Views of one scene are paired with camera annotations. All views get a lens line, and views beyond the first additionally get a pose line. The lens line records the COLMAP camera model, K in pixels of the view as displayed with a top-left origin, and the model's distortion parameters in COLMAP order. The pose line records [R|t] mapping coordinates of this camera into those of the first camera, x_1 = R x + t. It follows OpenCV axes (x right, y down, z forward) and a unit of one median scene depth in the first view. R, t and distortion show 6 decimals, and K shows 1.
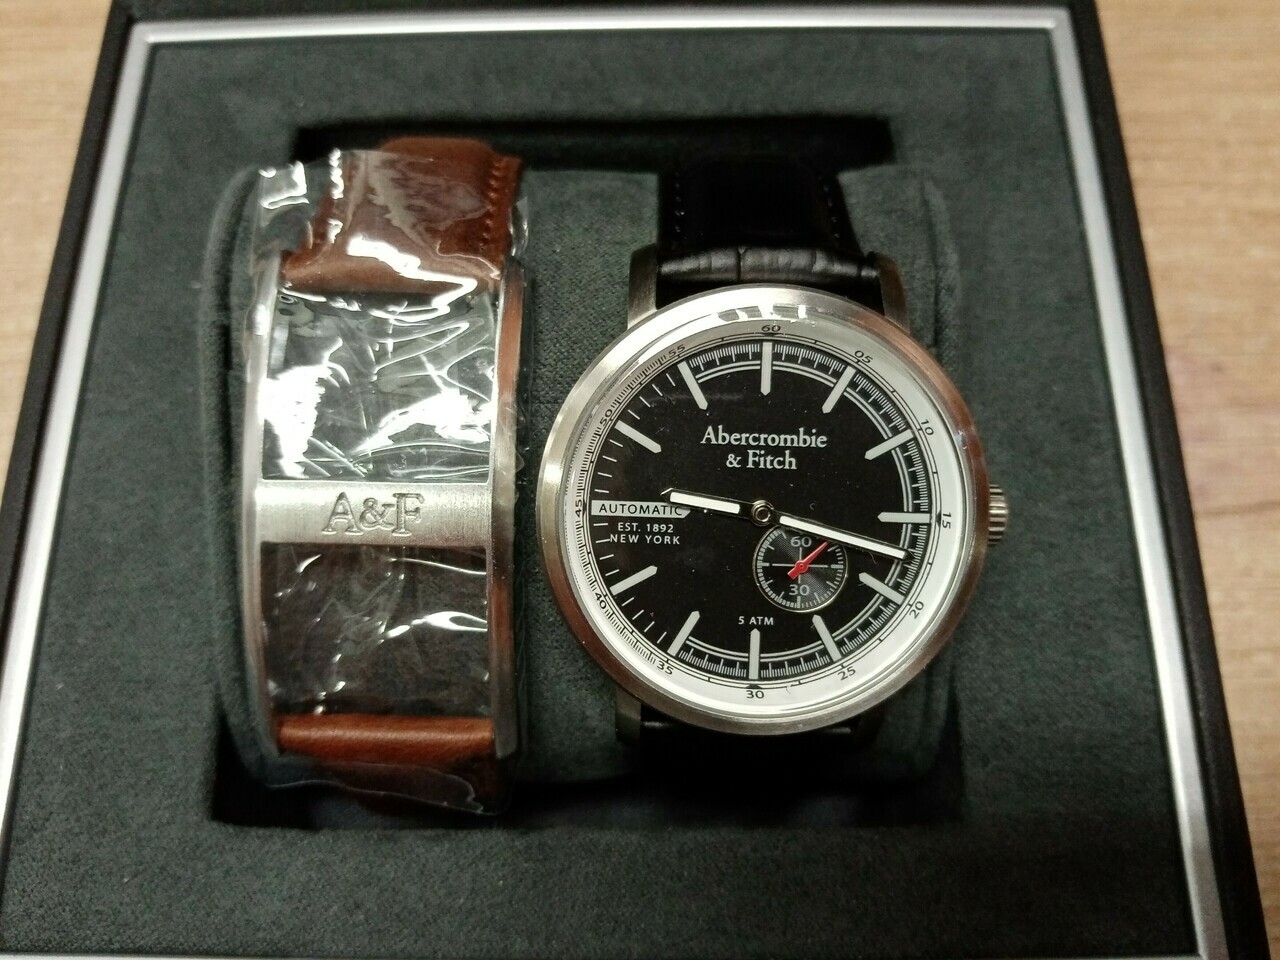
lens RADIAL K [[1047.6, 0, 640.0], [0, 1047.6, 480.0], [0, 0, 1]] dist [0.008192, -0.057957]
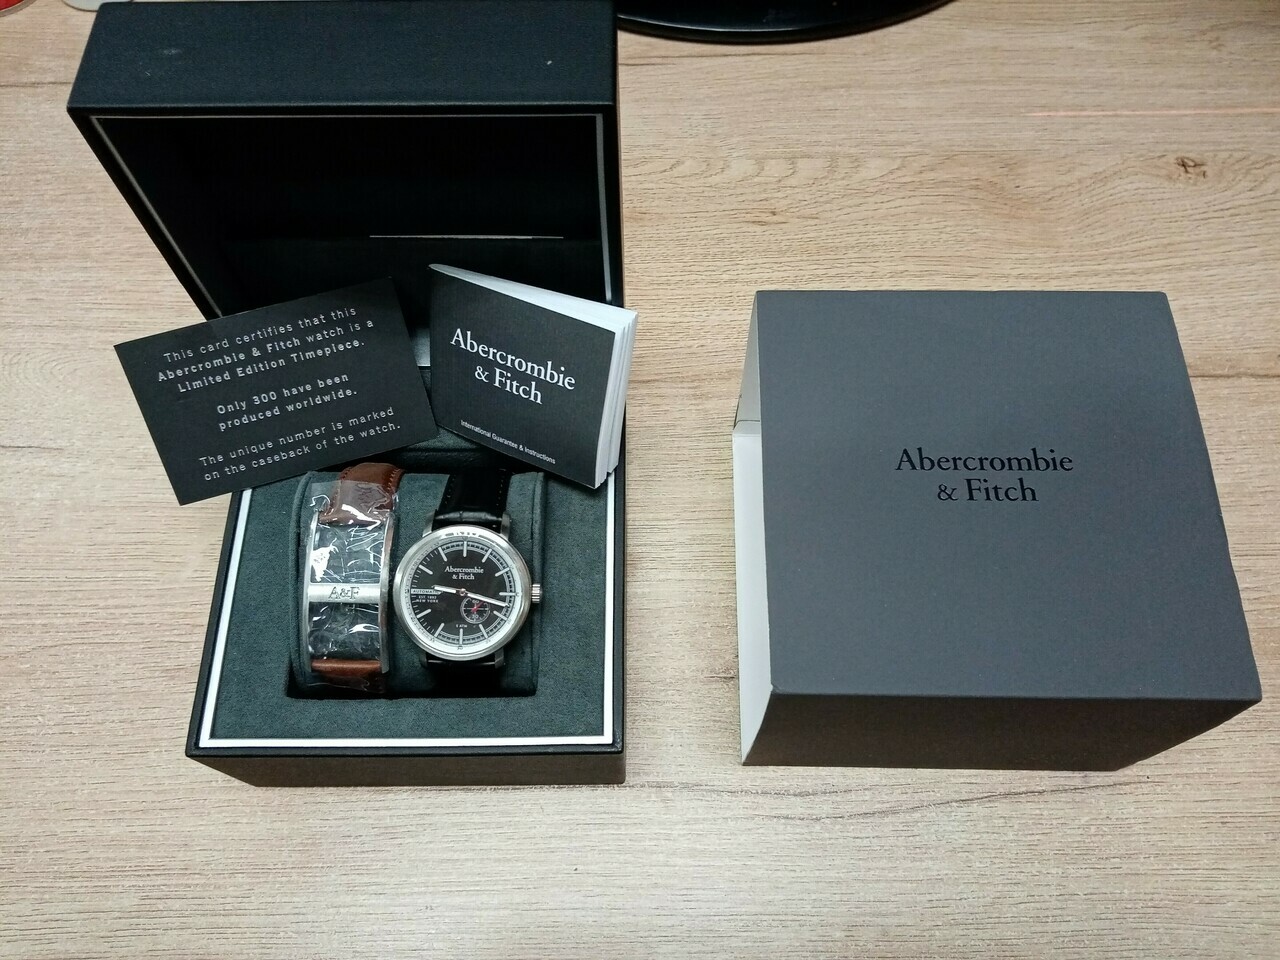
lens RADIAL K [[976.6, 0, 644.5], [0, 976.6, 499.0], [0, 0, 1]] dist [0.097222, -0.161195]
pose [[0.999958, 0.003816, 0.008346, 0.627948], [-0.003055, 0.995993, -0.089383, 0.011209], [-0.008654, 0.089353, 0.995962, -2.005421]]
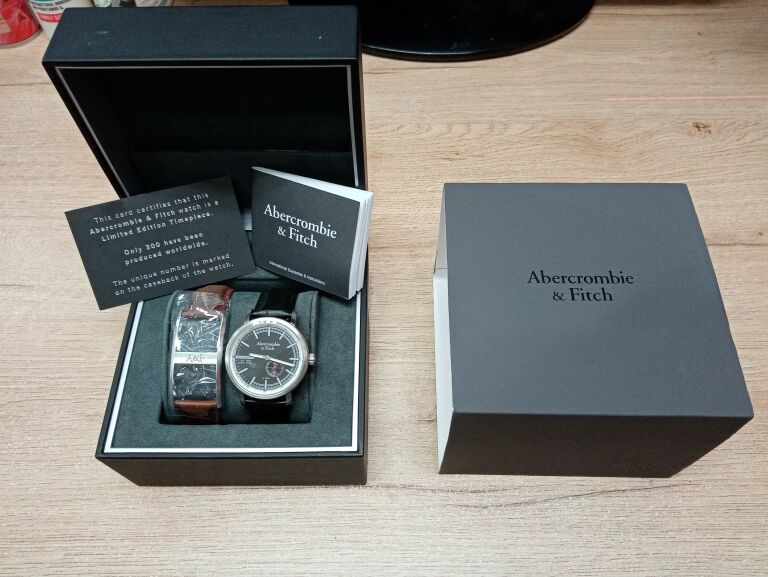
lens RADIAL K [[586.6, 0, 386.7], [0, 586.6, 305.4], [0, 0, 1]] dist [0.091898, -0.146922]
pose [[0.999979, 0.005810, 0.002703, 0.690907], [-0.005226, 0.983514, -0.180757, 0.297902], [-0.003709, 0.180739, 0.983524, -1.966004]]
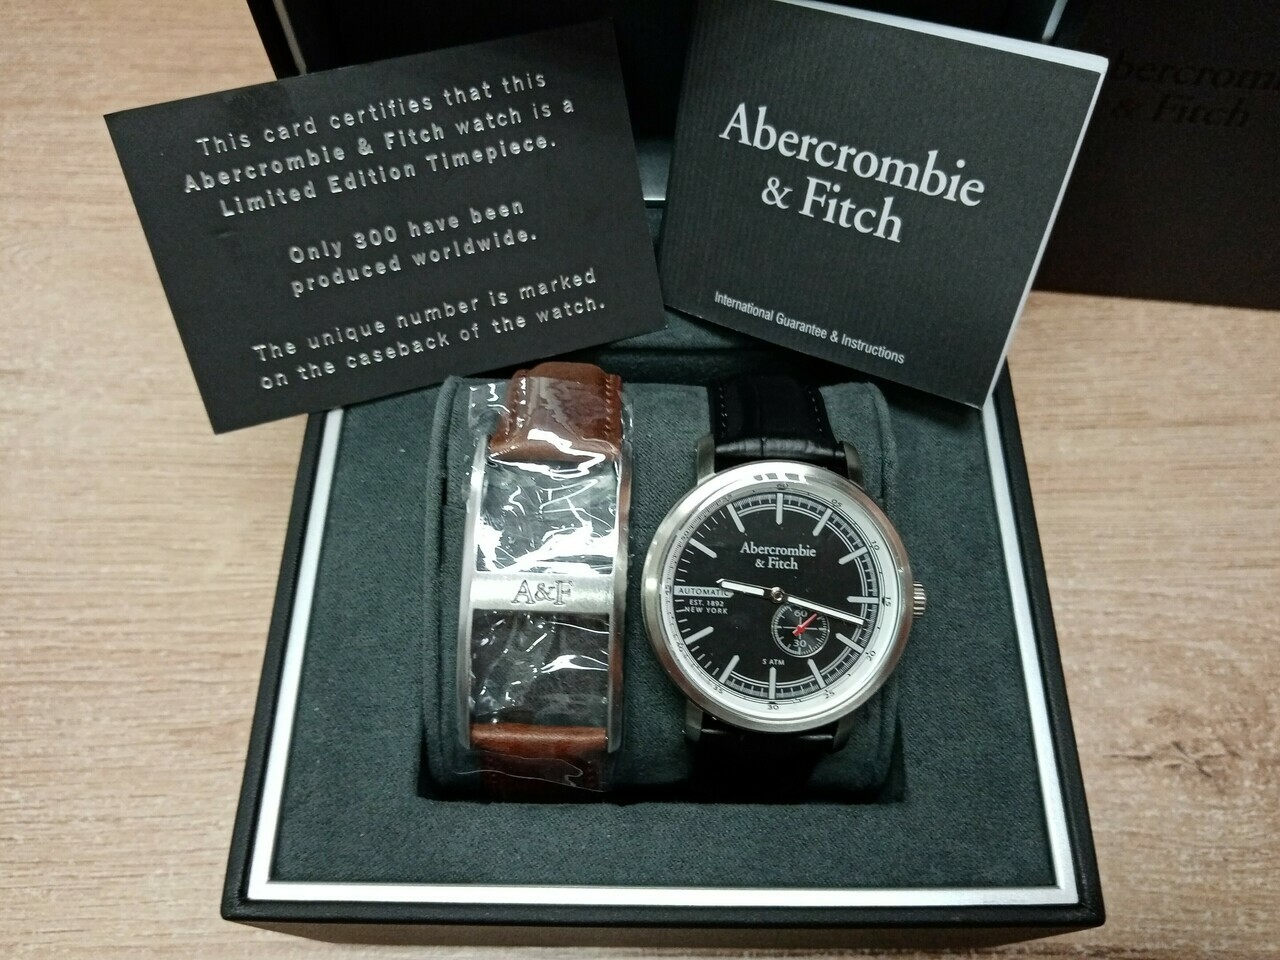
lens RADIAL K [[976.6, 0, 644.5], [0, 976.6, 499.0], [0, 0, 1]] dist [0.097222, -0.161195]
pose [[0.999823, 0.015950, 0.009973, -0.105815], [-0.014580, 0.992055, -0.124960, 0.073303], [-0.011887, 0.124793, 0.992112, -0.529828]]
